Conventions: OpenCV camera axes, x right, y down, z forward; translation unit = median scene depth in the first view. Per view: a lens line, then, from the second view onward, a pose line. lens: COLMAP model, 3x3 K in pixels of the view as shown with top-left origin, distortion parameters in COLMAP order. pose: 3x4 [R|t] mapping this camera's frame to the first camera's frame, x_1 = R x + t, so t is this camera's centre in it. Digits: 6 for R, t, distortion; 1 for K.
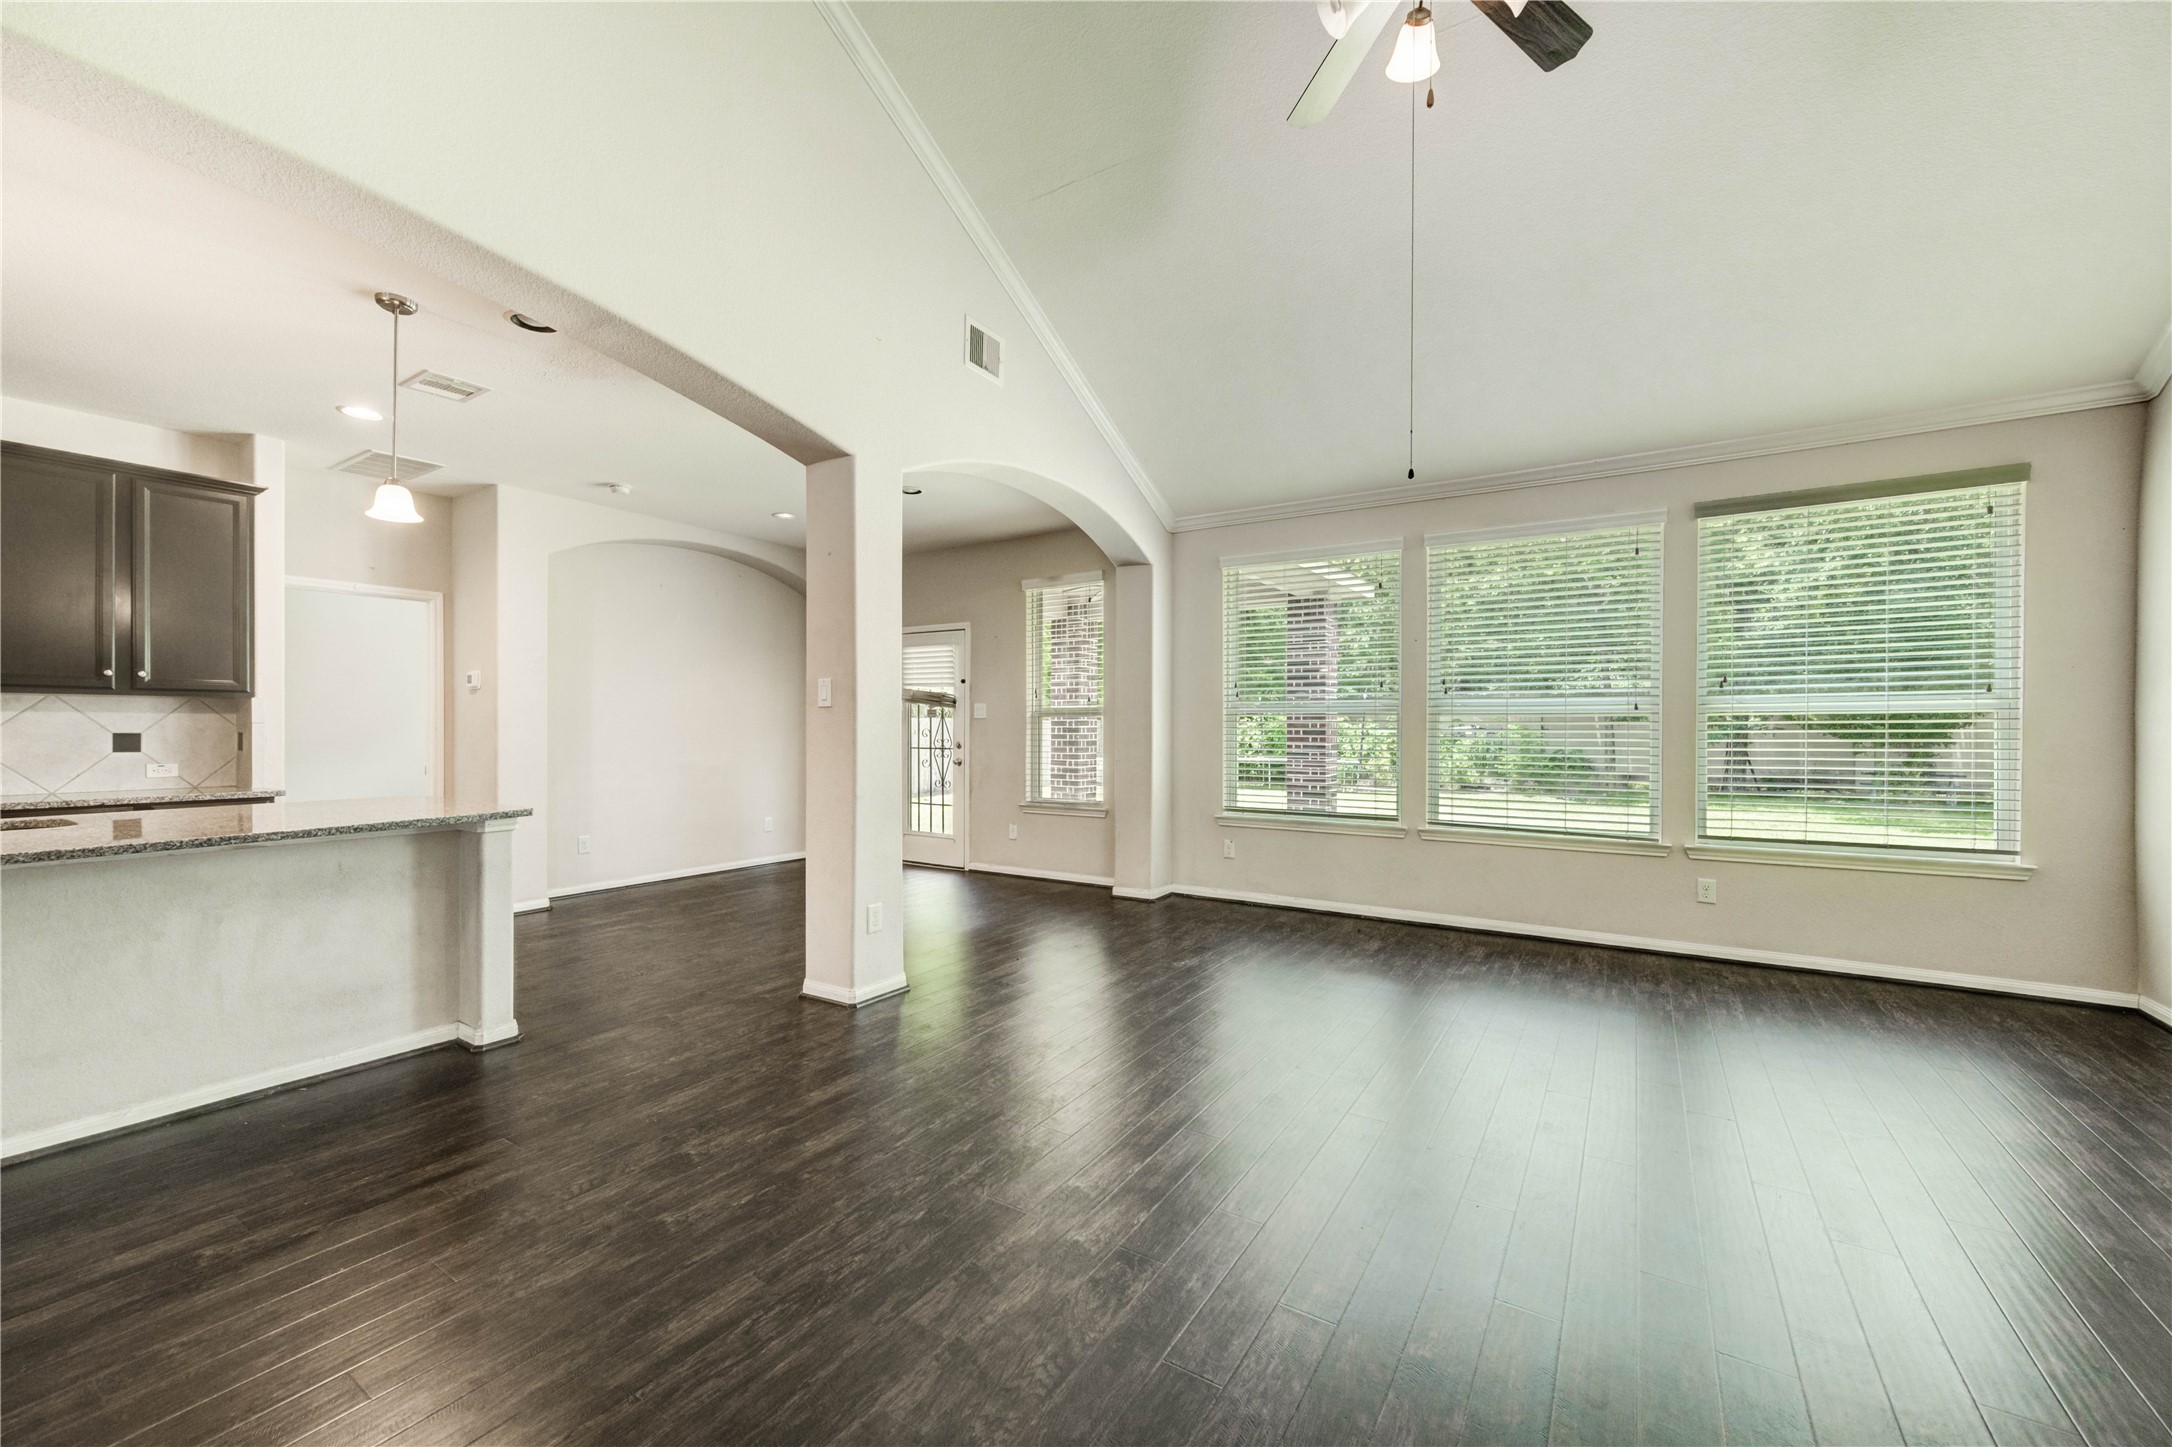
lens RADIAL K [[870.5, 0, 1000.9], [0, 870.5, 730.6], [0, 0, 1]] dist [0.000669, -0.001323]
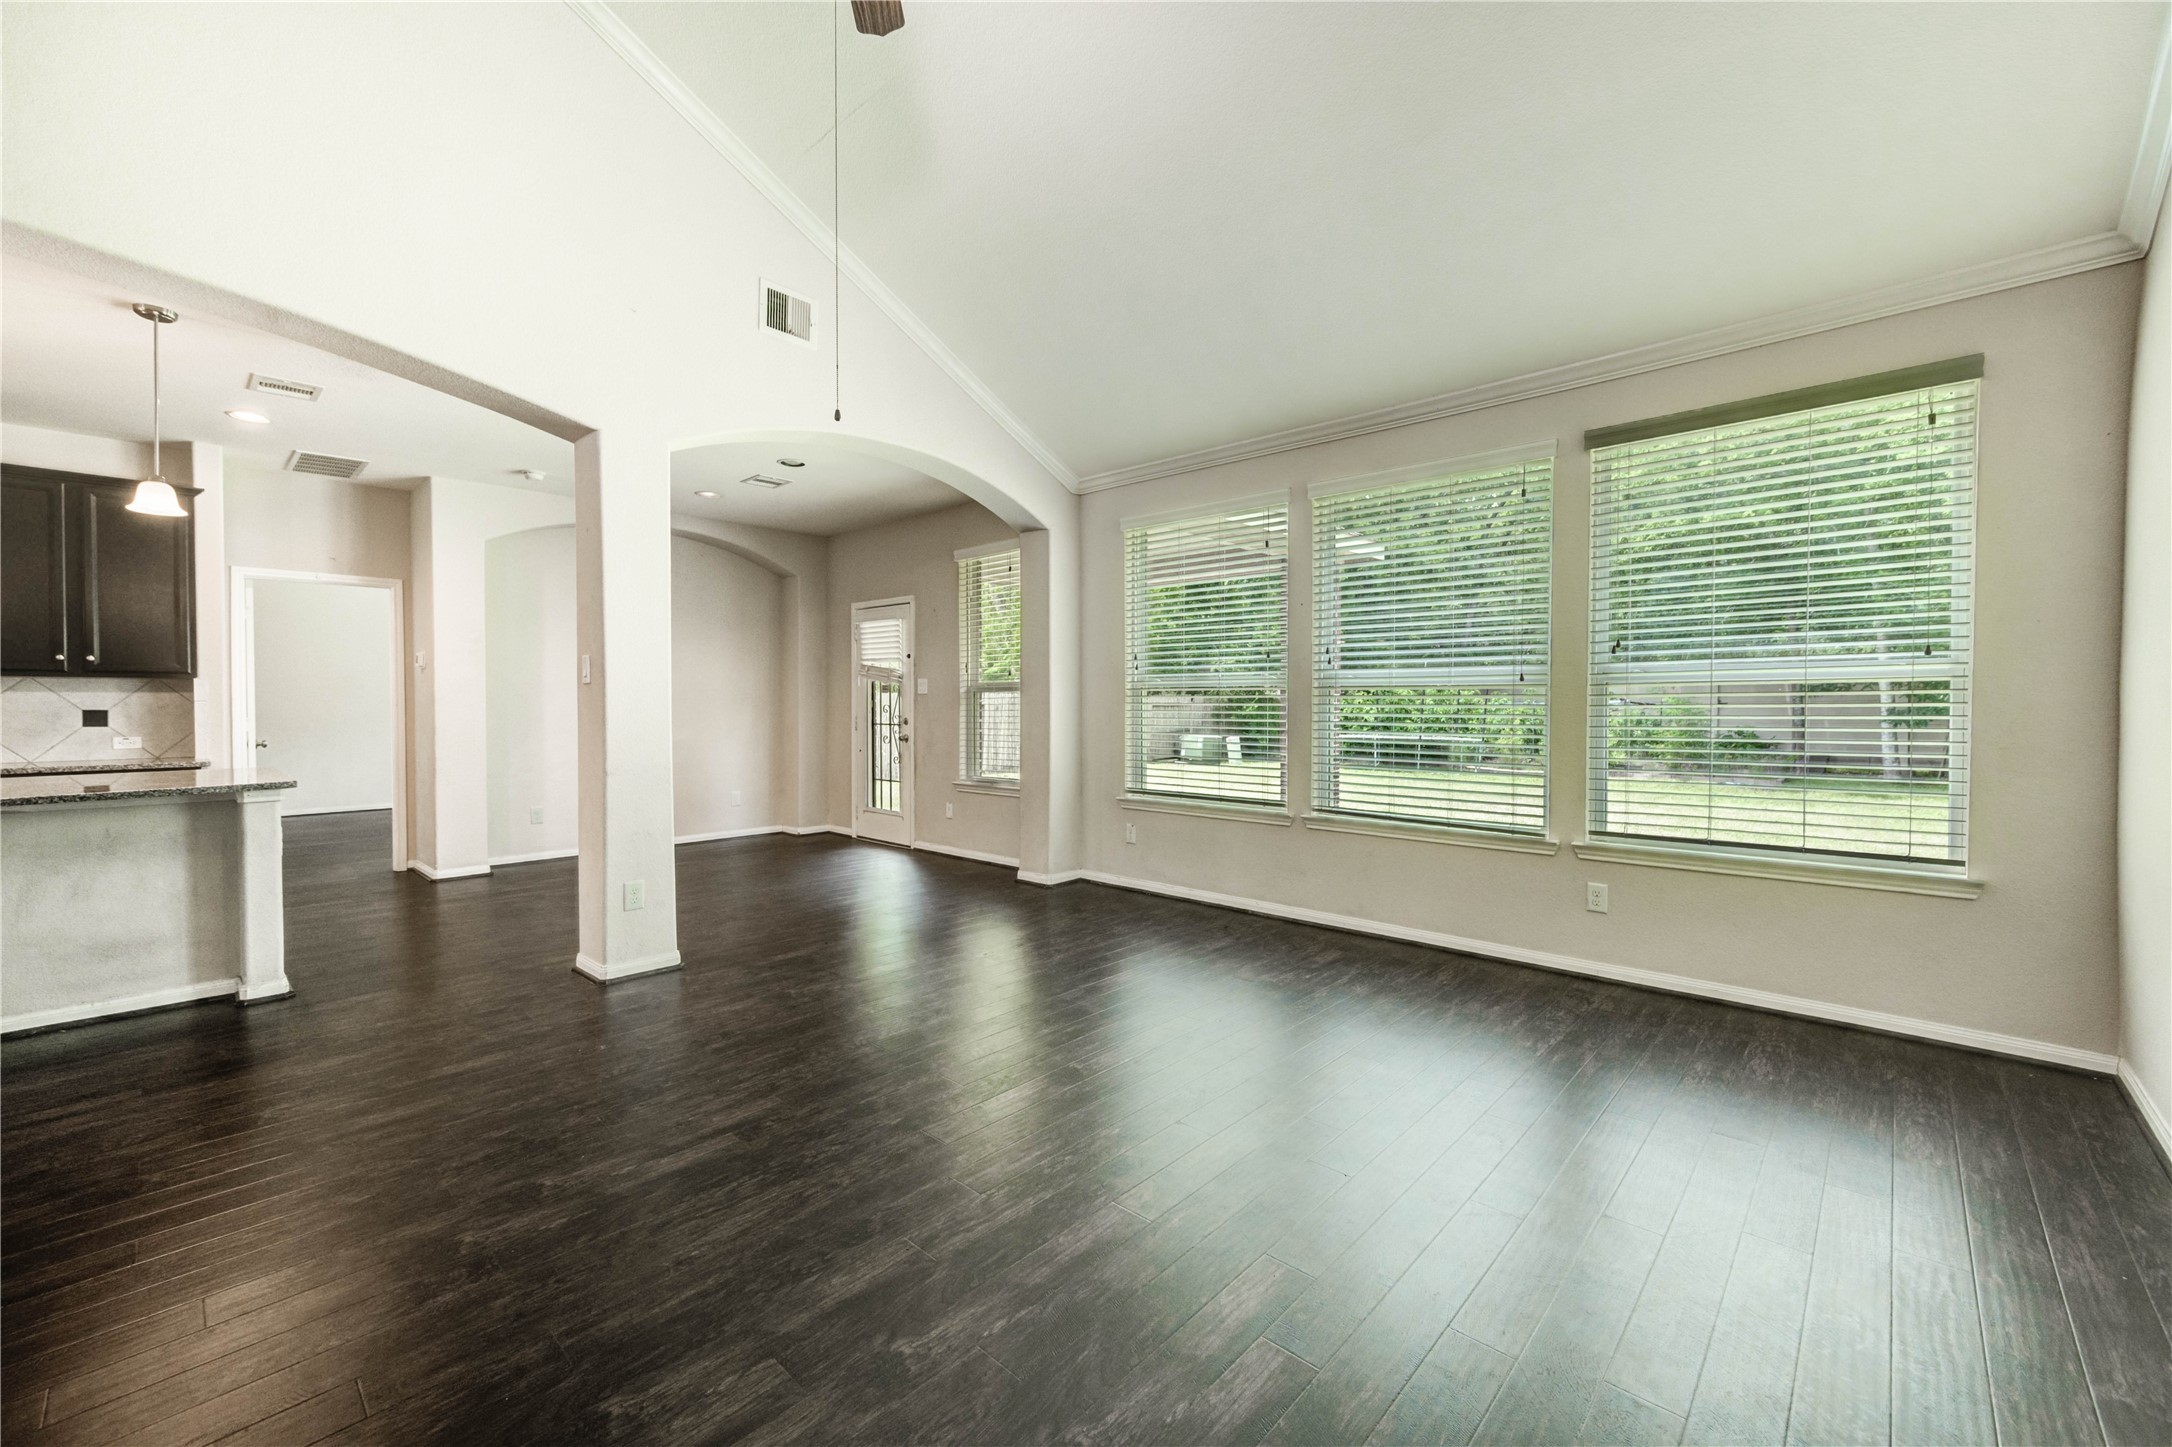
lens RADIAL K [[870.5, 0, 1116.3], [0, 870.5, 723.7], [0, 0, 1]] dist [0.000669, -0.001323]
pose [[0.985373, 0.002360, -0.170397, 0.503195], [0.001493, 0.999746, 0.022480, -0.002777], [0.170406, -0.022406, 0.985119, 0.099794]]
